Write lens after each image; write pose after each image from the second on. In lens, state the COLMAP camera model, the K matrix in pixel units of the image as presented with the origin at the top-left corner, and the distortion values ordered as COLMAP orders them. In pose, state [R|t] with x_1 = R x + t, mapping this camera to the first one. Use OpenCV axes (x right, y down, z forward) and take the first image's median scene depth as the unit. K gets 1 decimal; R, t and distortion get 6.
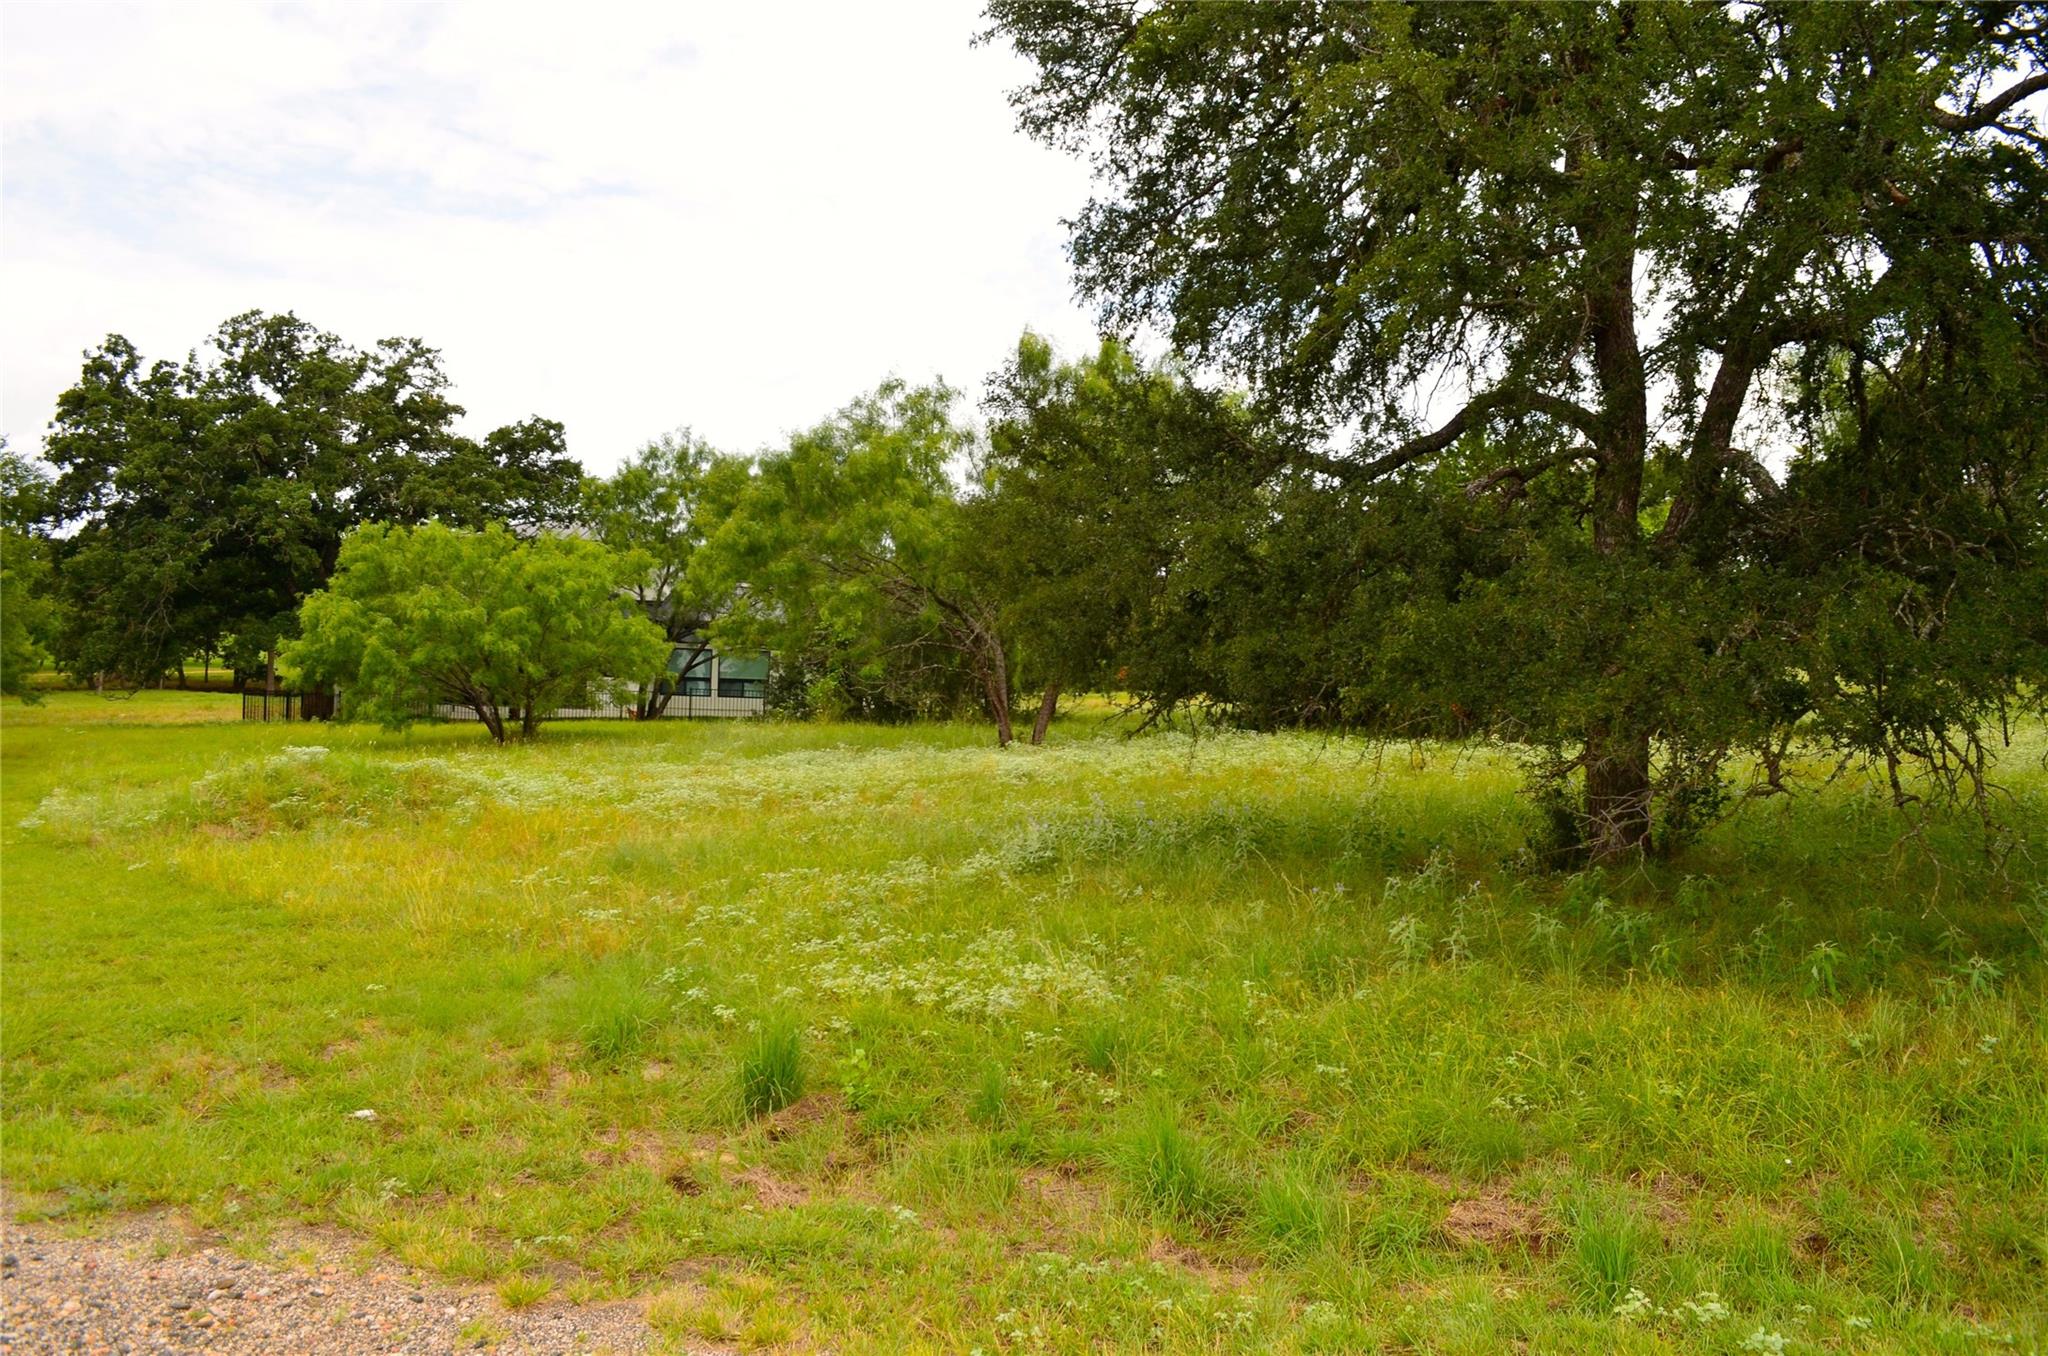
lens RADIAL K [[1616.2, 0, 1026.9], [0, 1616.2, 684.5], [0, 0, 1]] dist [-0.085209, 0.021683]
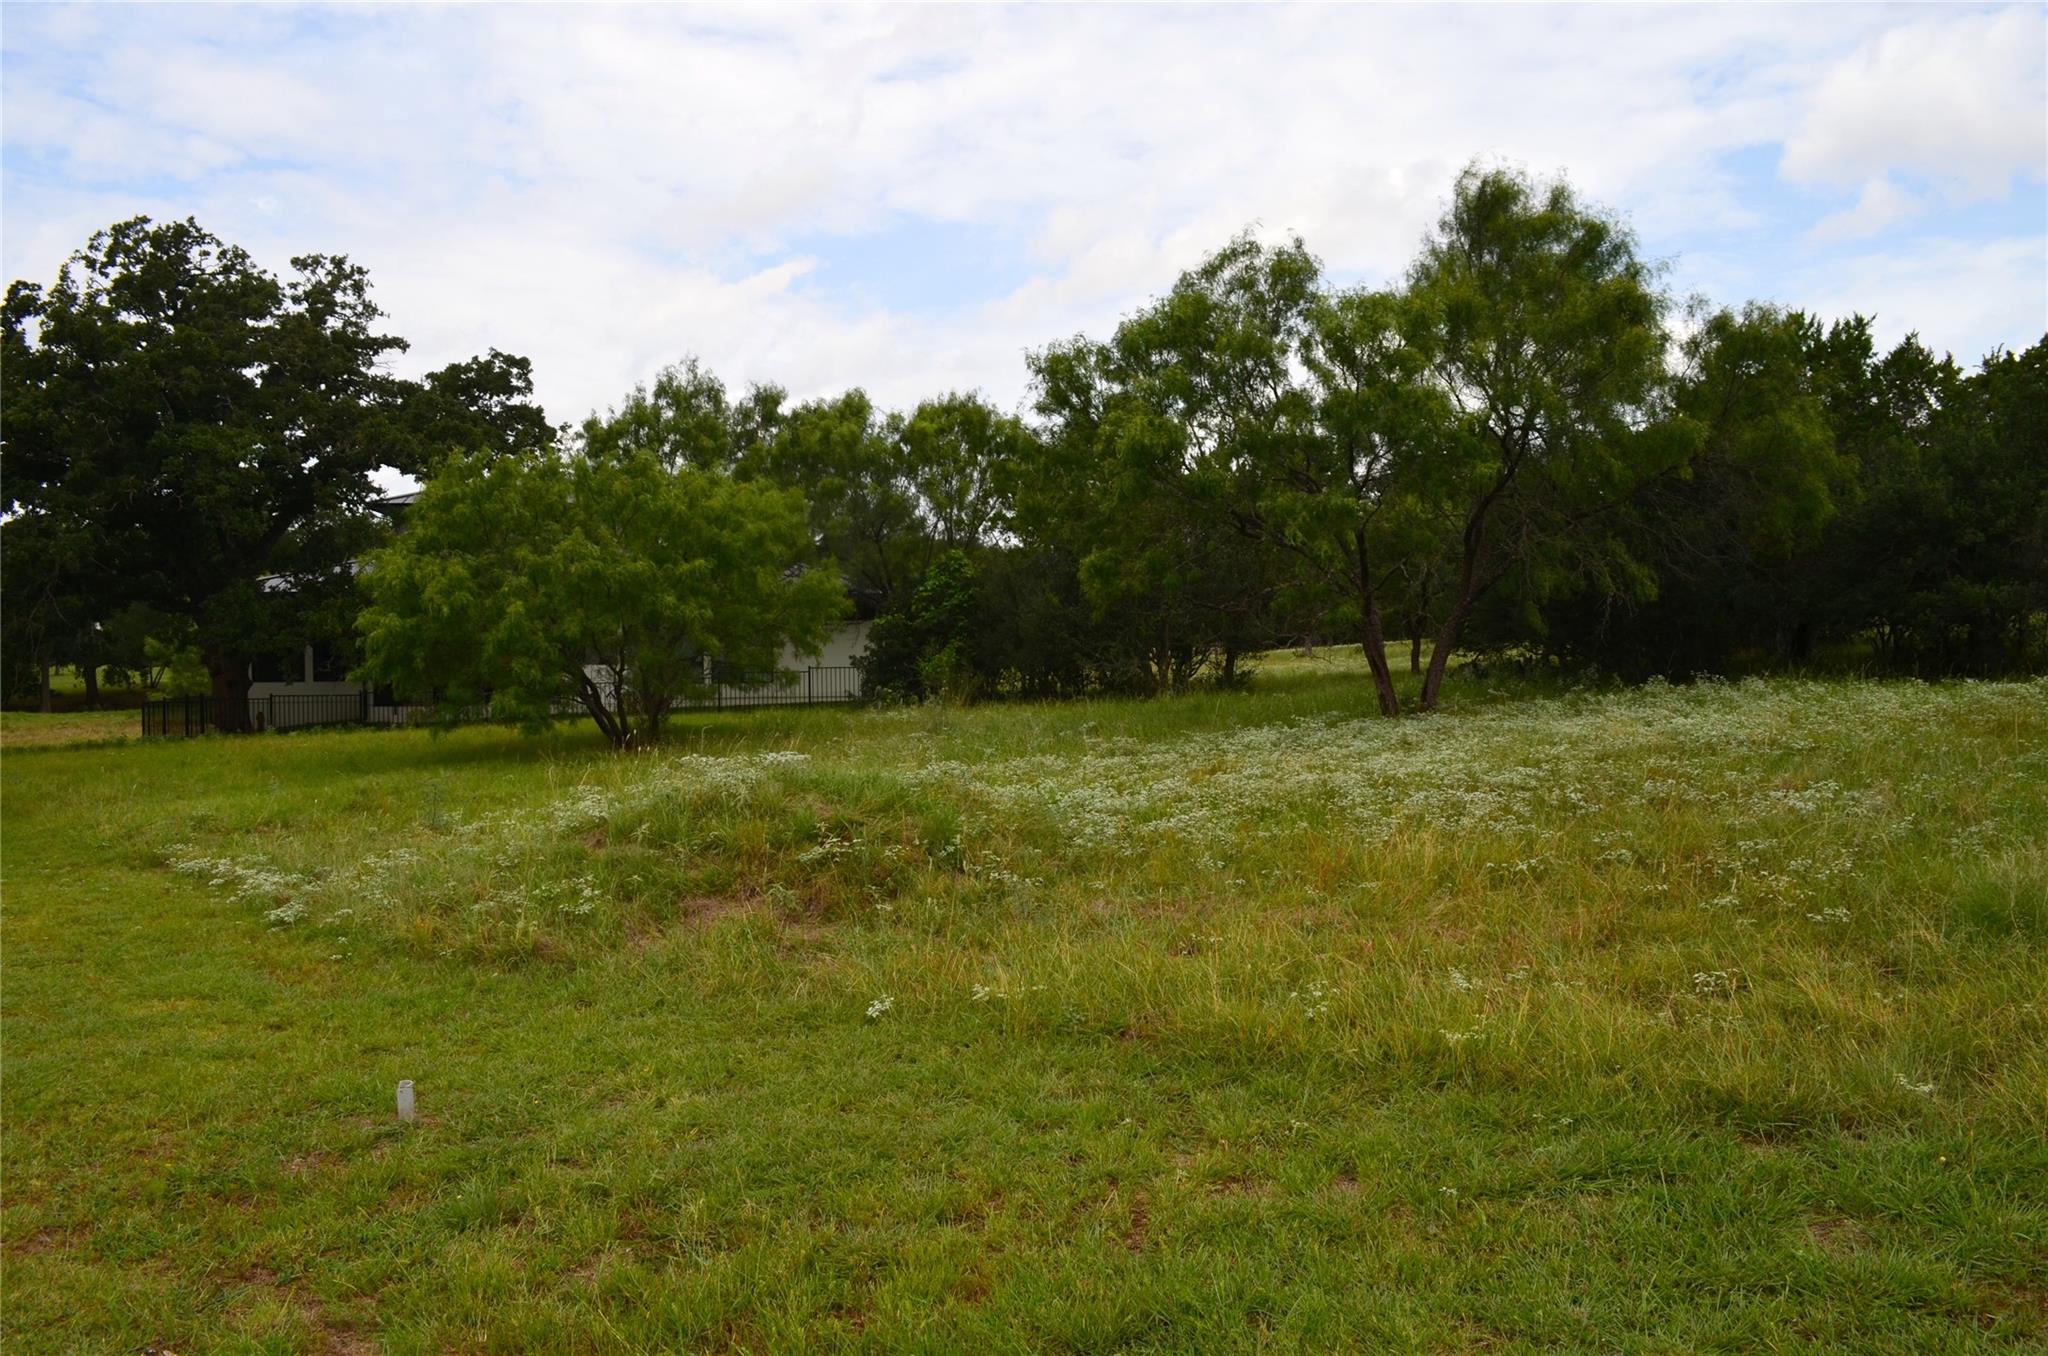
lens RADIAL K [[1616.2, 0, 1037.1], [0, 1616.2, 664.7], [0, 0, 1]] dist [-0.085209, 0.021683]
pose [[0.985956, -0.041777, 0.161696, -0.185220], [0.041638, 0.999124, 0.004248, 0.002334], [-0.161732, 0.002545, 0.986831, 0.155528]]
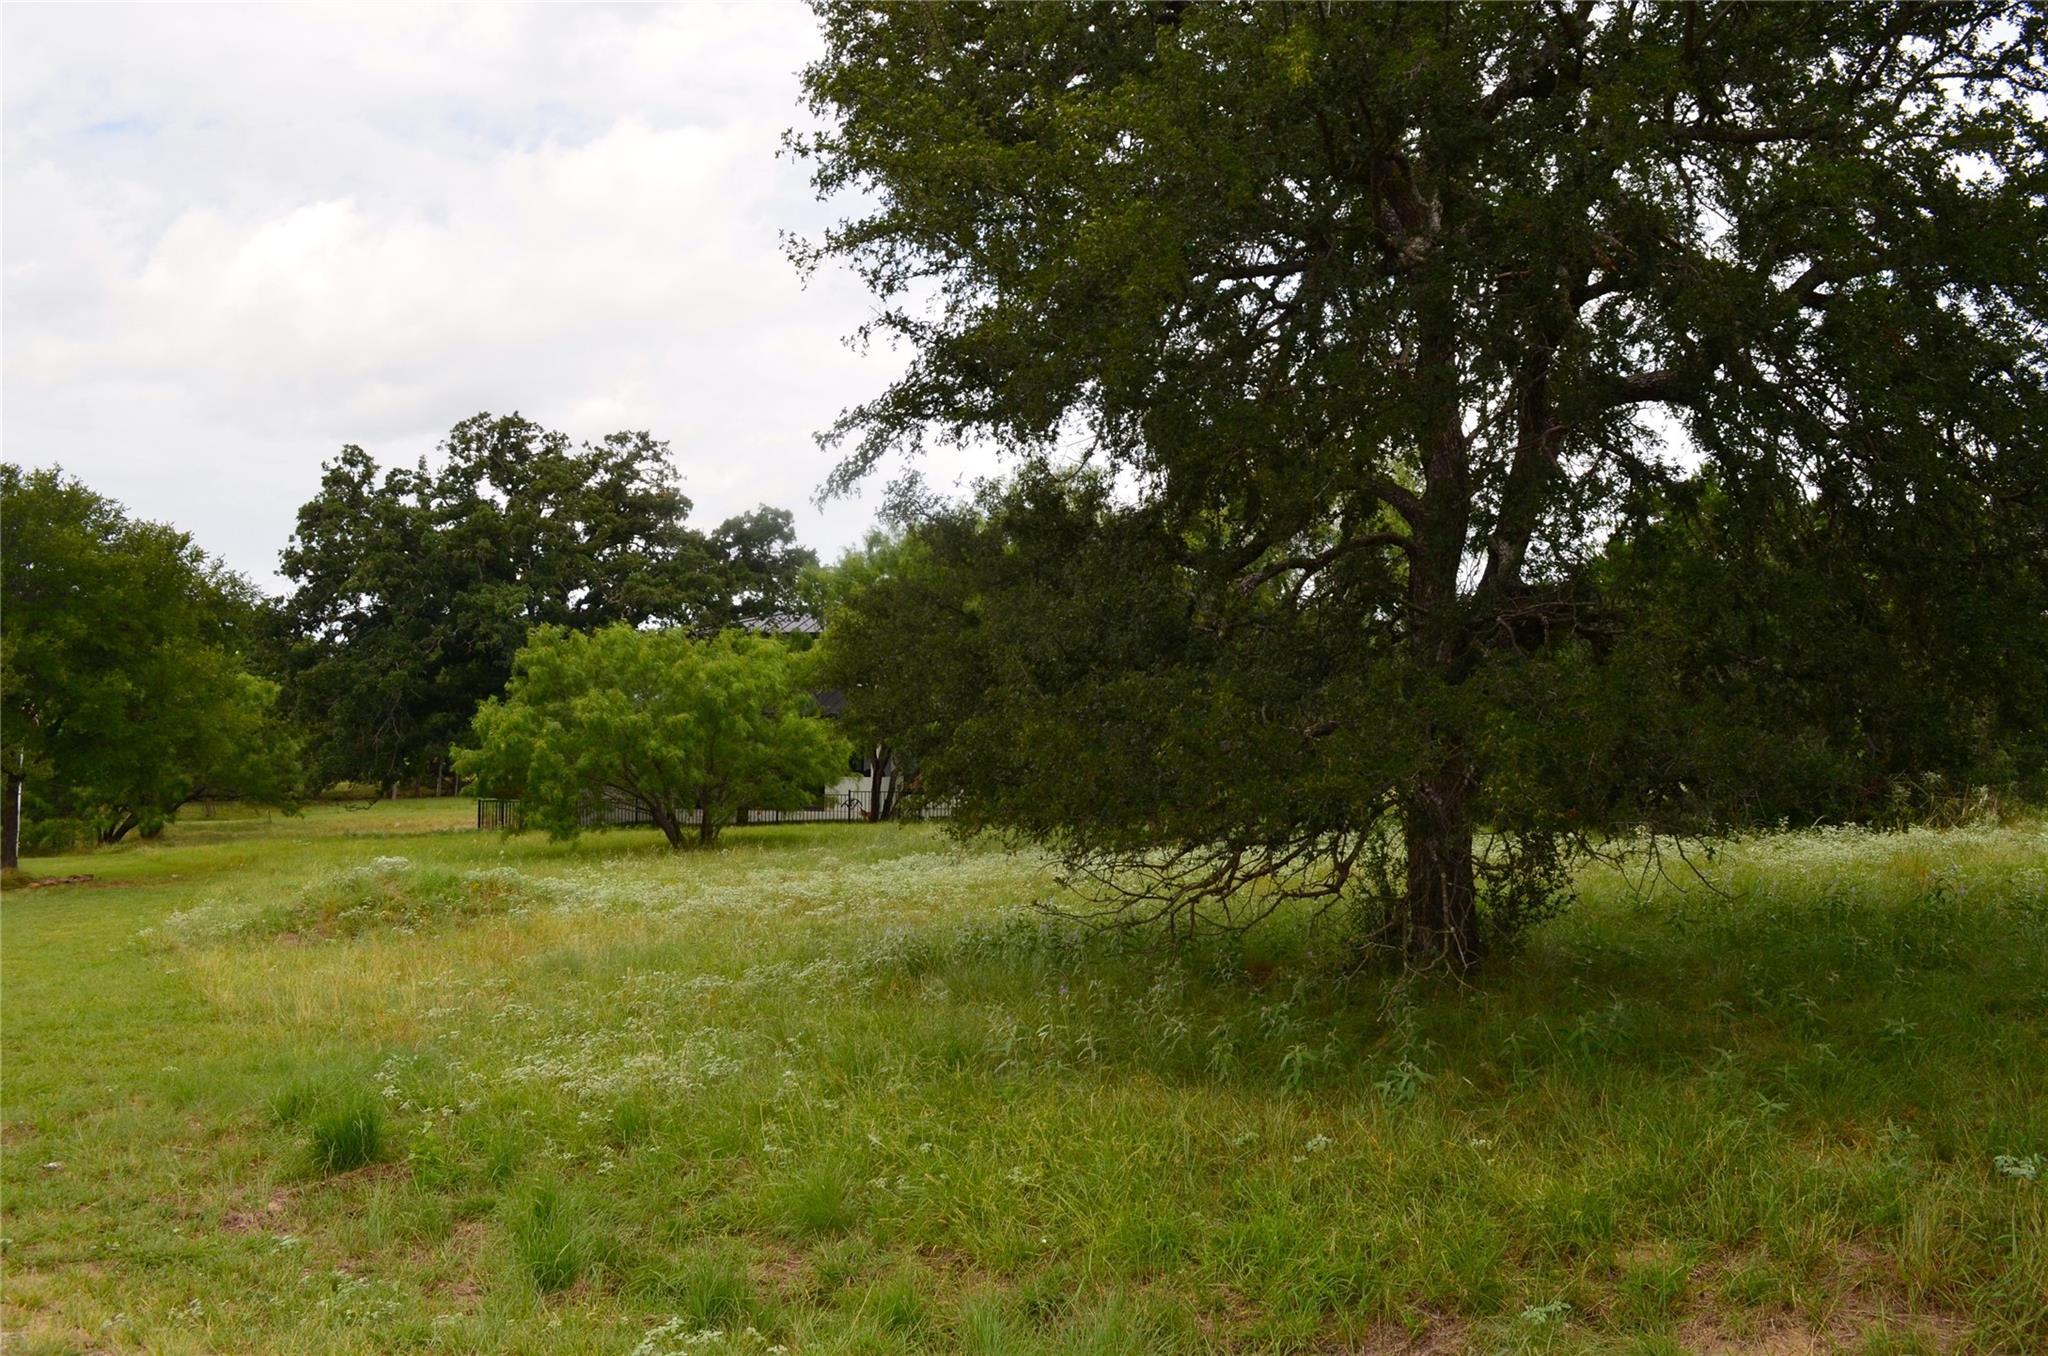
lens RADIAL K [[1833.3, 0, 1024.0], [0, 1833.3, 663.0], [0, 0, 1]] dist [-0.075188, 0.016479]
pose [[0.975388, -0.035852, -0.217561, 0.085957], [0.022648, 0.997764, -0.062887, -0.001439], [0.219329, 0.056412, 0.974019, -0.028184]]
